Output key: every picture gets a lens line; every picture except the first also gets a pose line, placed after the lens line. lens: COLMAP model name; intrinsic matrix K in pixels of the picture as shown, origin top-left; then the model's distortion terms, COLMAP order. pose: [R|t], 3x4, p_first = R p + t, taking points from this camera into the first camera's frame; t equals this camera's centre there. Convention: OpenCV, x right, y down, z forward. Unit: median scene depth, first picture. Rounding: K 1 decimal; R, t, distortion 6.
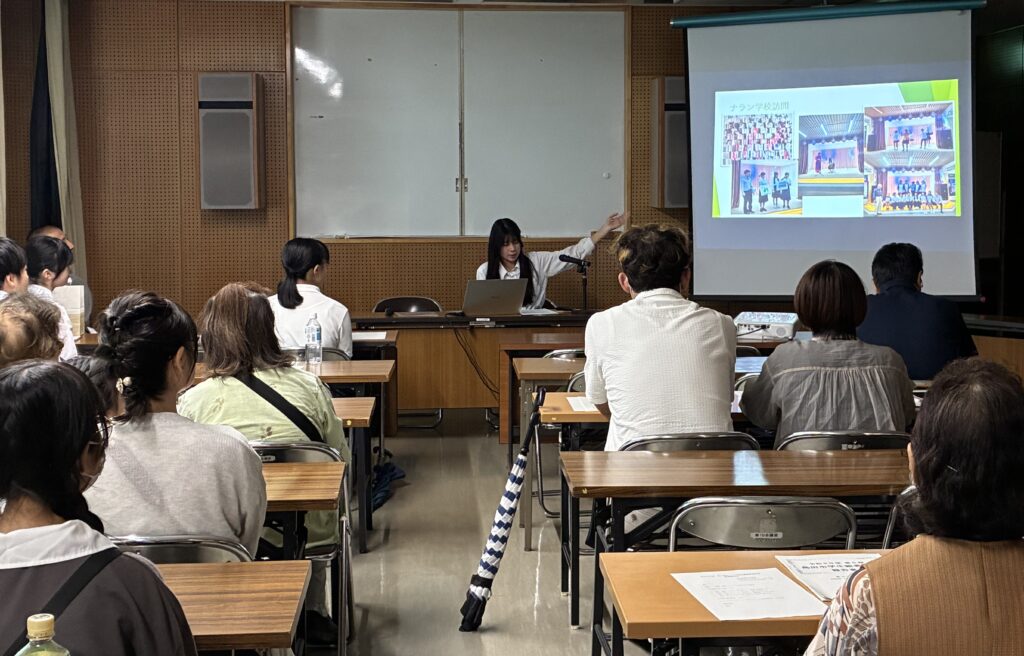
lens RADIAL K [[1381.1, 0, 511.6], [0, 1381.1, 324.6], [0, 0, 1]] dist [0.010274, 0.000000]
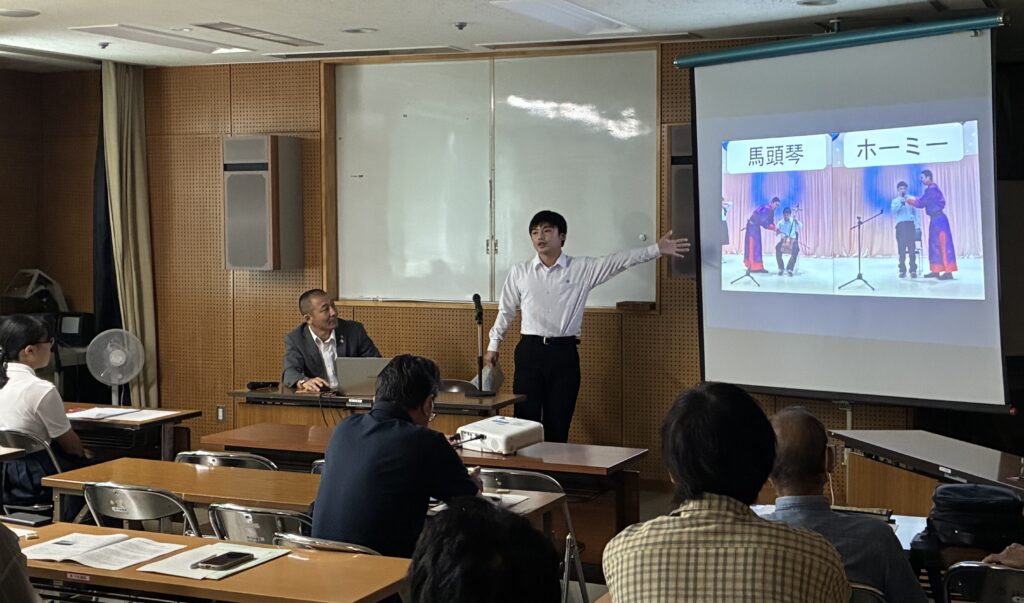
lens RADIAL K [[1471.1, 0, 511.8], [0, 1471.1, 302.9], [0, 0, 1]] dist [0.047073, 0.000000]
pose [[0.876852, 0.029058, -0.479881, 0.475159], [-0.044540, 0.998789, -0.020904, -0.047070], [0.478693, 0.039703, 0.877084, 0.161551]]
